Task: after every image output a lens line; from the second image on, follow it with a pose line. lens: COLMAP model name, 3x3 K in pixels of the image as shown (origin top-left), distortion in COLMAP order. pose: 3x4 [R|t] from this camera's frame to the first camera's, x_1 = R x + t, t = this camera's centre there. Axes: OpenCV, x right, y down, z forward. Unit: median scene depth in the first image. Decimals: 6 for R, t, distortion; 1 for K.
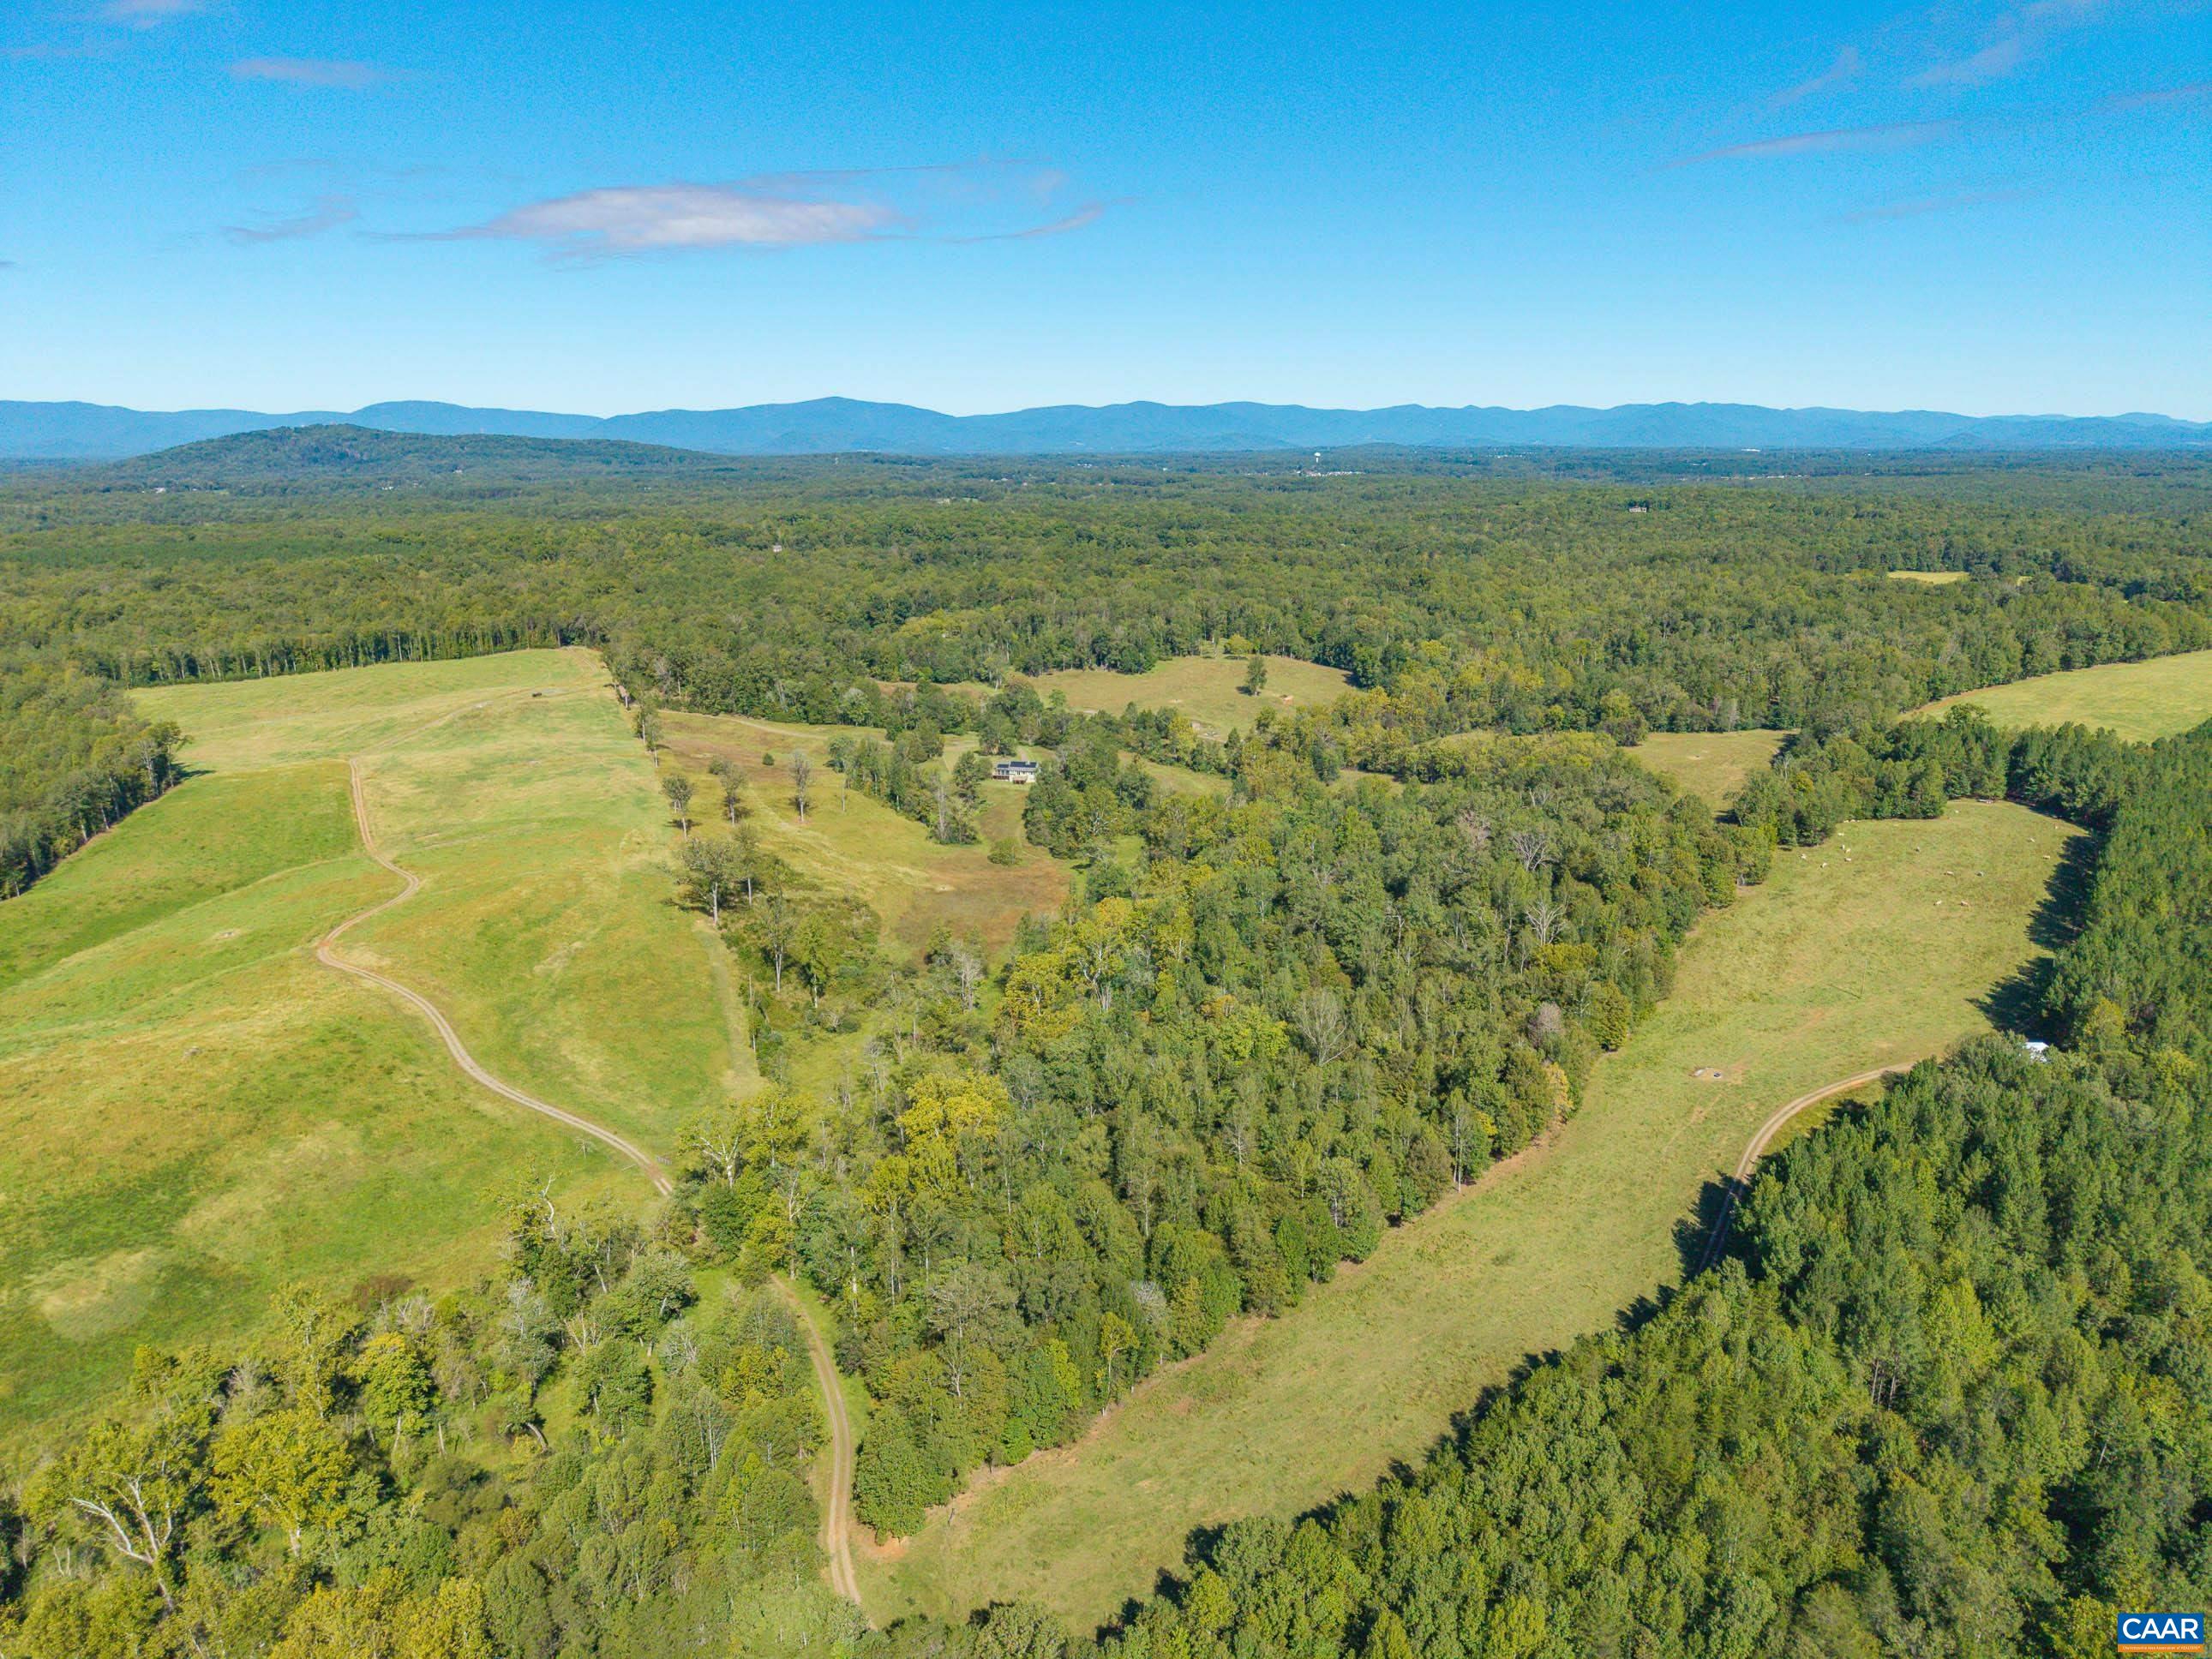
lens RADIAL K [[1557.7, 0, 1106.0], [0, 1557.7, 829.5], [0, 0, 1]] dist [0.037997, -0.068785]
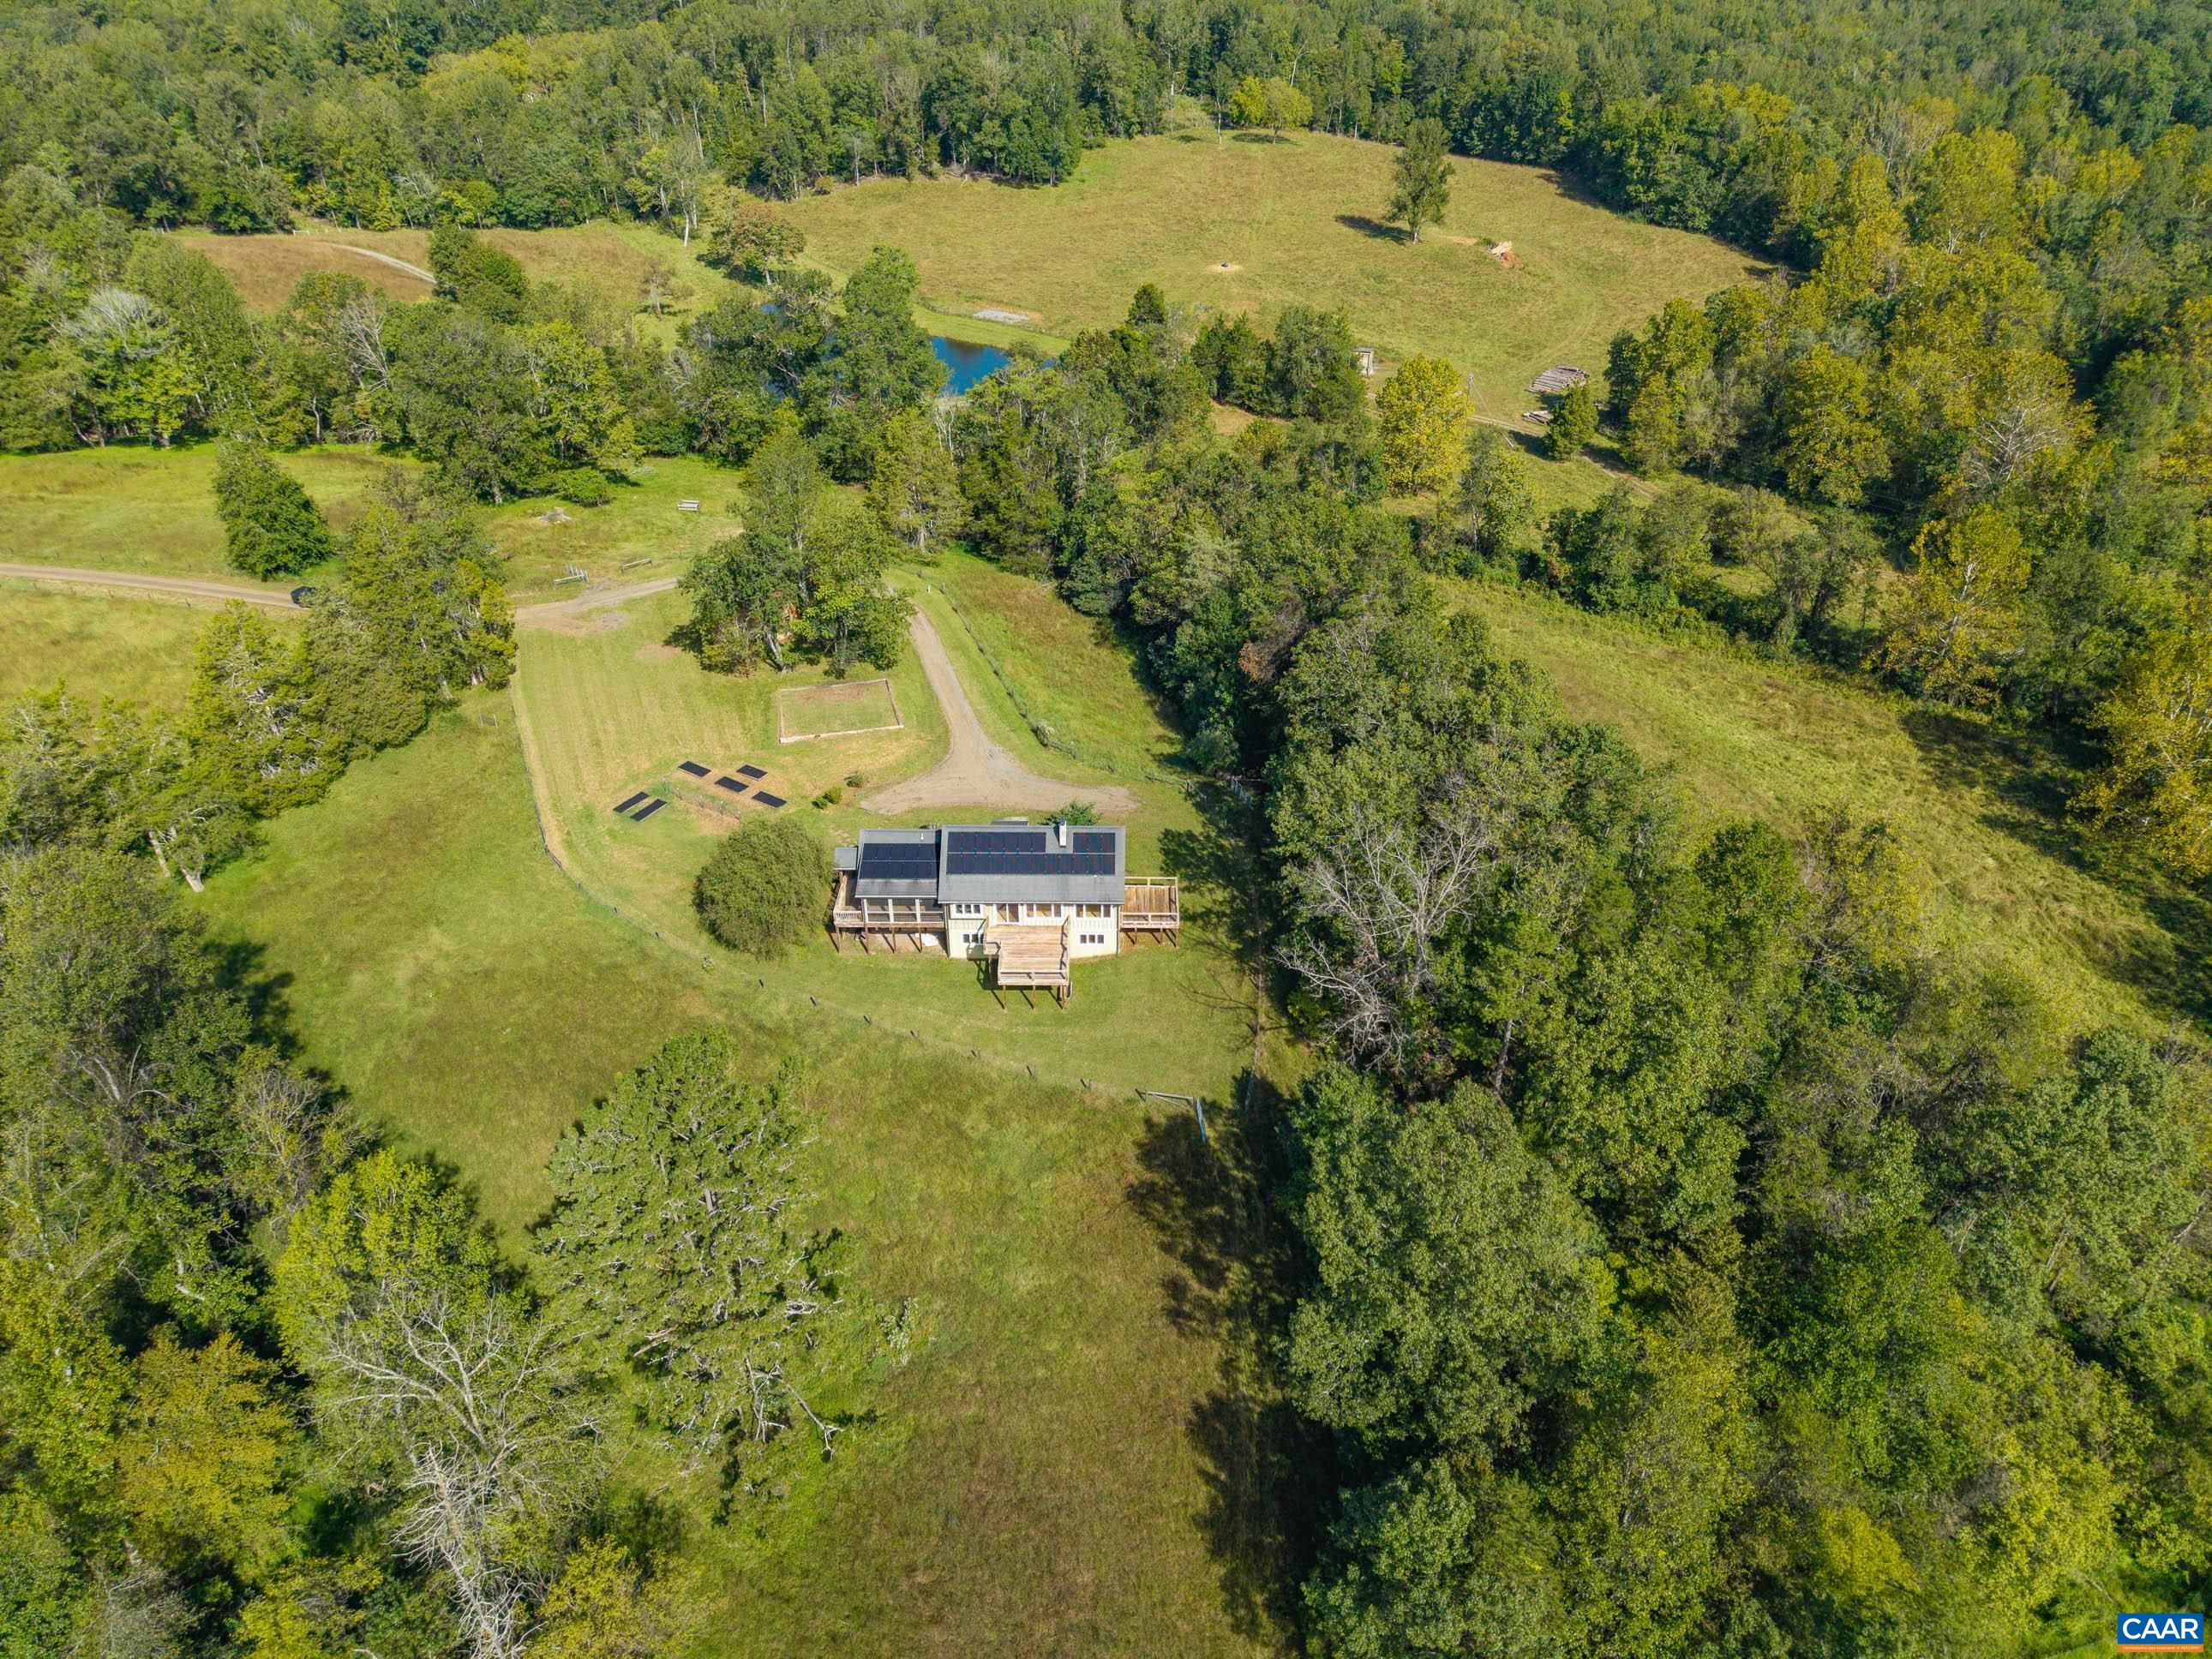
lens RADIAL K [[1501.4, 0, 1106.0], [0, 1501.4, 829.5], [0, 0, 1]] dist [0.001226, 0.000914]
pose [[0.978320, -0.104153, 0.179003, -0.050180], [0.044003, 0.949139, 0.311767, -0.063079], [-0.202370, -0.297131, 0.933145, 0.595535]]
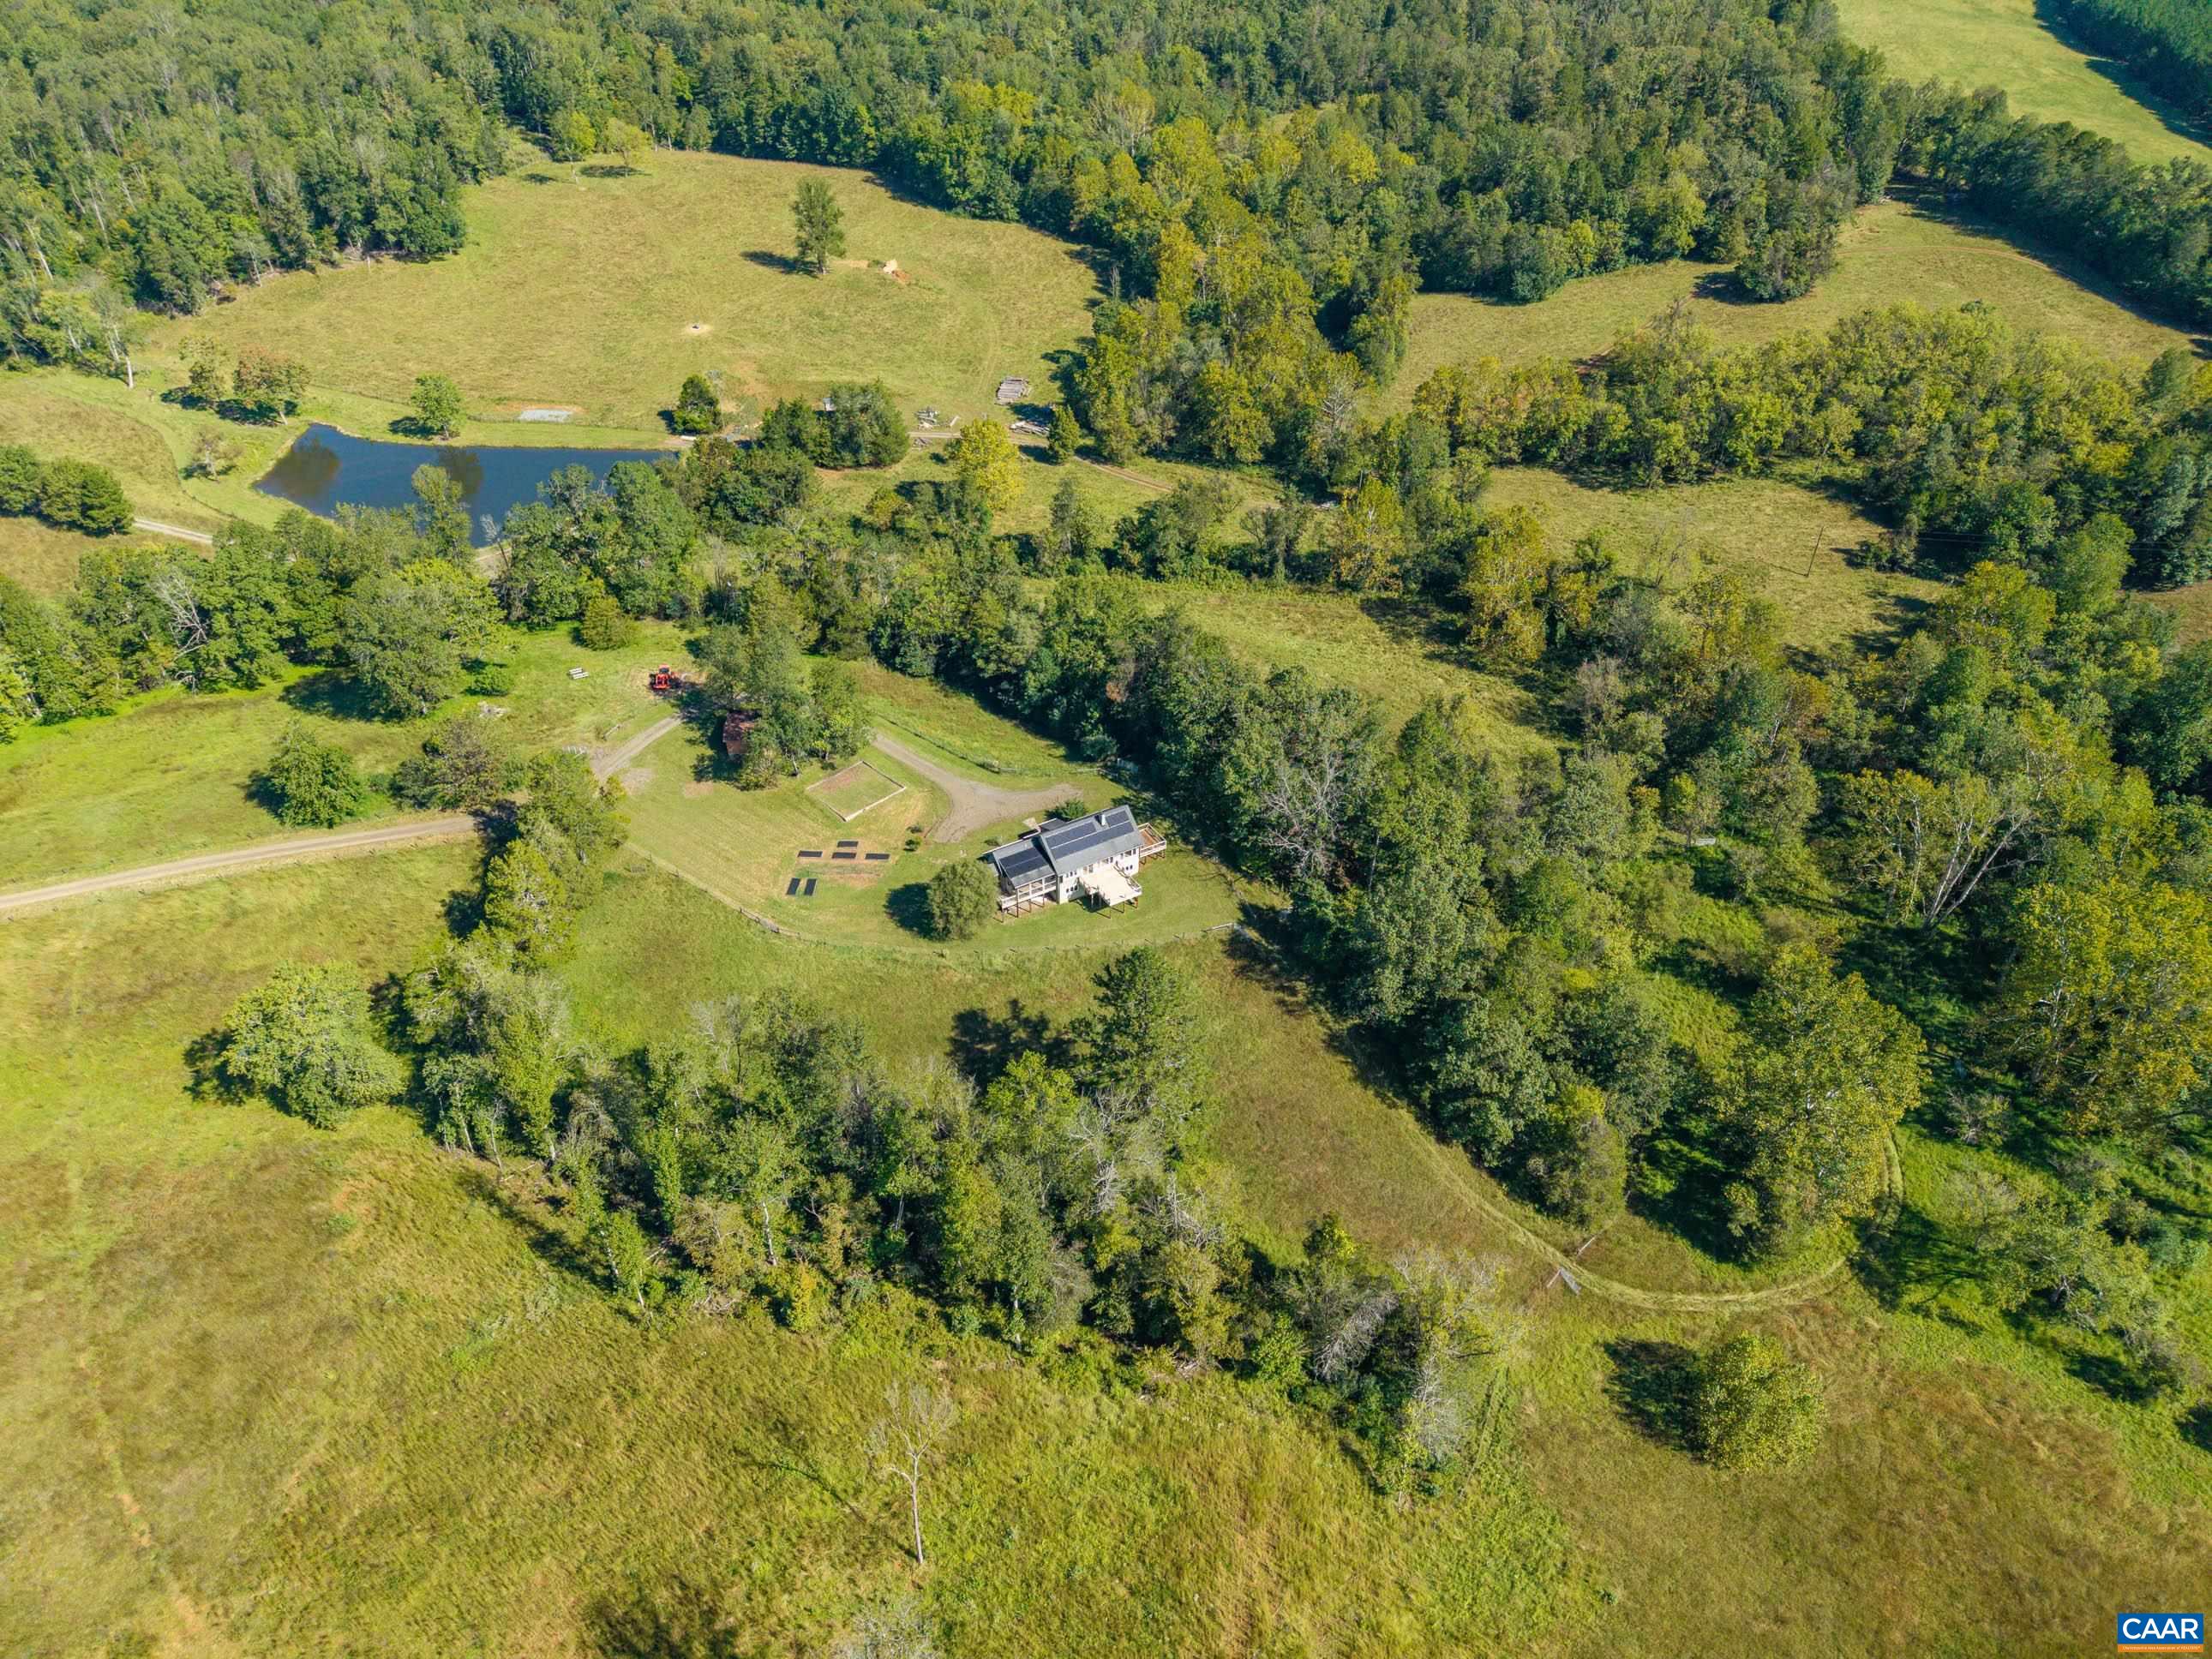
lens RADIAL K [[1557.7, 0, 1106.0], [0, 1557.7, 829.5], [0, 0, 1]] dist [0.037997, -0.068785]
pose [[0.720925, -0.406642, 0.561168, -0.151168], [0.159189, 0.885268, 0.436988, -0.118655], [-0.674482, -0.225704, 0.702945, 0.550793]]
